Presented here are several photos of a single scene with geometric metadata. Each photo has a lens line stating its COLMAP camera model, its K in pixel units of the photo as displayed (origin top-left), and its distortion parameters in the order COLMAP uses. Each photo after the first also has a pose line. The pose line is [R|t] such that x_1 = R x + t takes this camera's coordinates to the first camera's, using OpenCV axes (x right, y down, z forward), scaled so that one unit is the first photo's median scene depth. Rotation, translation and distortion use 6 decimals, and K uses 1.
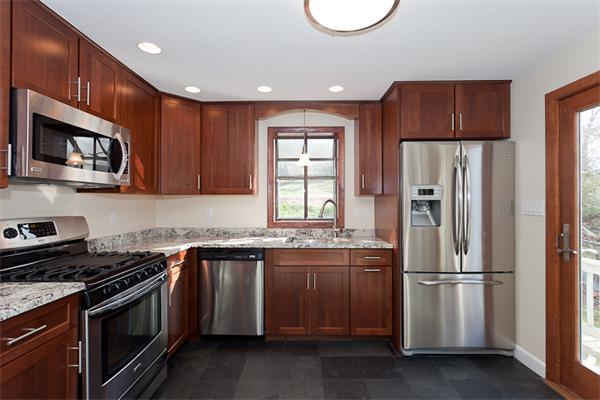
lens RADIAL K [[286.3, 0, 300.0], [0, 286.3, 200.0], [0, 0, 1]] dist [0.002253, 0.000482]
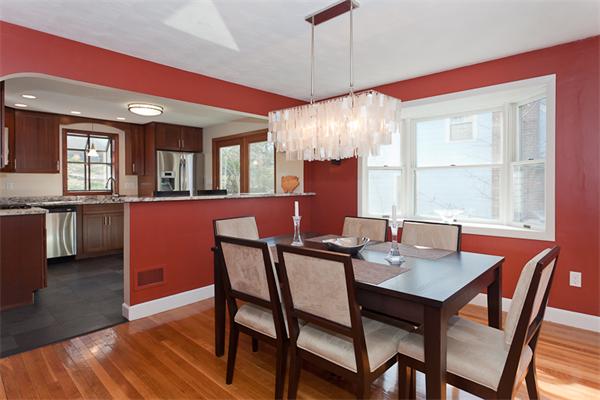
lens RADIAL K [[324.6, 0, 299.9], [0, 324.6, 188.0], [0, 0, 1]] dist [0.001595, 0.000397]
pose [[0.676162, -0.008055, 0.736709, -0.660681], [-0.002882, 0.999904, 0.013578, 0.037685], [-0.736747, -0.011304, 0.676074, -1.327655]]
